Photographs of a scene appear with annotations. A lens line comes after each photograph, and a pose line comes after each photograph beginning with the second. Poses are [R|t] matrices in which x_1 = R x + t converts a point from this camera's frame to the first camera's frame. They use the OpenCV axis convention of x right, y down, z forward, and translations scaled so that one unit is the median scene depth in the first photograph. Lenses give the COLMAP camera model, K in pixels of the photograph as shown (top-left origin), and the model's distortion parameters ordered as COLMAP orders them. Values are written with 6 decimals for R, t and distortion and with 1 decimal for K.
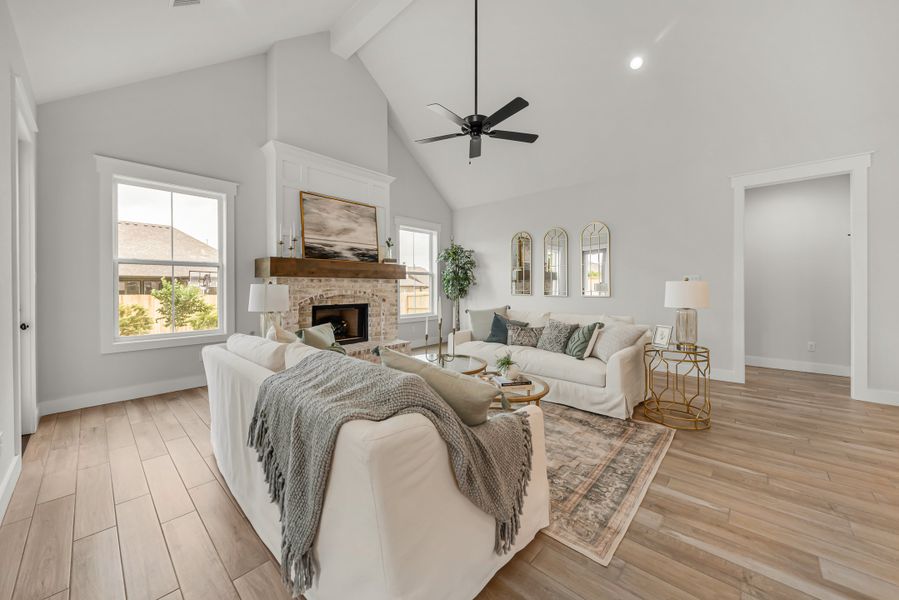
lens RADIAL K [[330.6, 0, 440.5], [0, 330.6, 287.5], [0, 0, 1]] dist [0.002151, -0.002350]
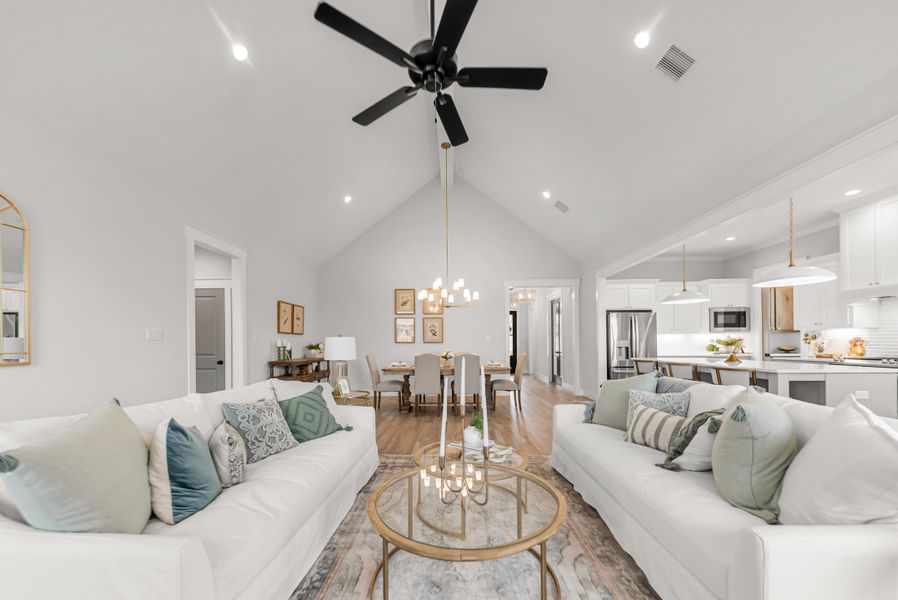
lens RADIAL K [[330.3, 0, 438.5], [0, 330.3, 339.7], [0, 0, 1]] dist [0.002151, -0.002350]
pose [[-0.656909, 0.017253, 0.753773, -0.226929], [0.009307, 0.999848, -0.014775, 0.006462], [-0.753913, -0.002690, -0.656969, 0.915011]]
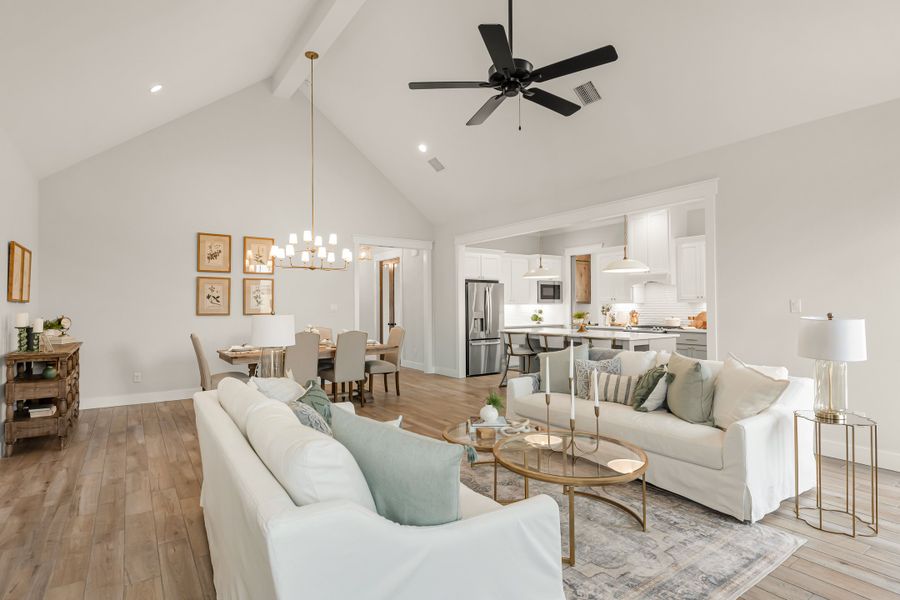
lens RADIAL K [[463.6, 0, 448.1], [0, 463.6, 296.7], [0, 0, 1]] dist [0.003054, -0.004799]
pose [[-0.979234, 0.012639, 0.202338, 0.033268], [0.008305, 0.999718, -0.022253, -0.021693], [-0.202562, -0.020111, -0.979063, 1.264581]]
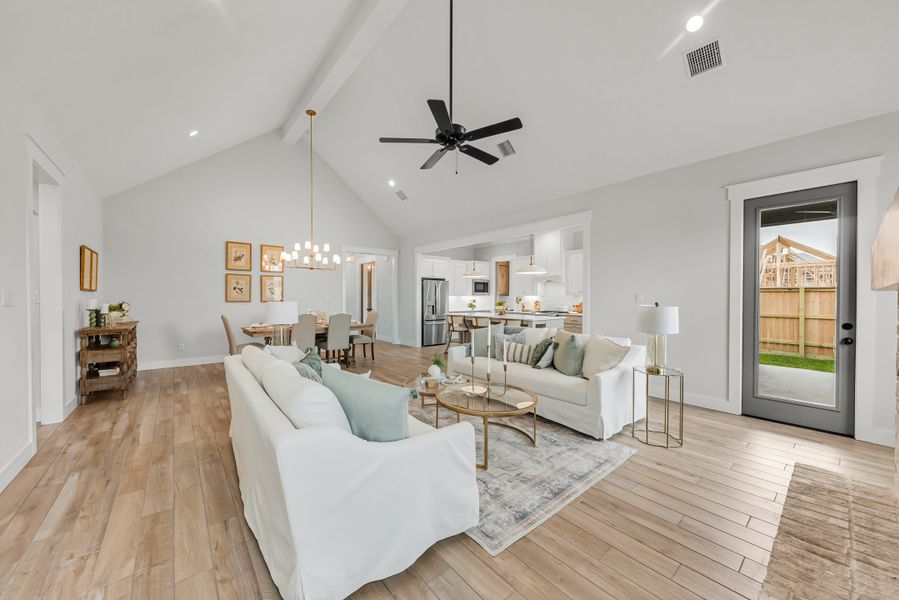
lens RADIAL K [[330.6, 0, 430.0], [0, 330.6, 299.7], [0, 0, 1]] dist [0.002151, -0.002350]
pose [[-0.989118, -0.000791, 0.147124, 0.017508], [0.000224, 0.999976, 0.006884, -0.020290], [-0.147126, 0.006842, -0.989094, 1.282854]]
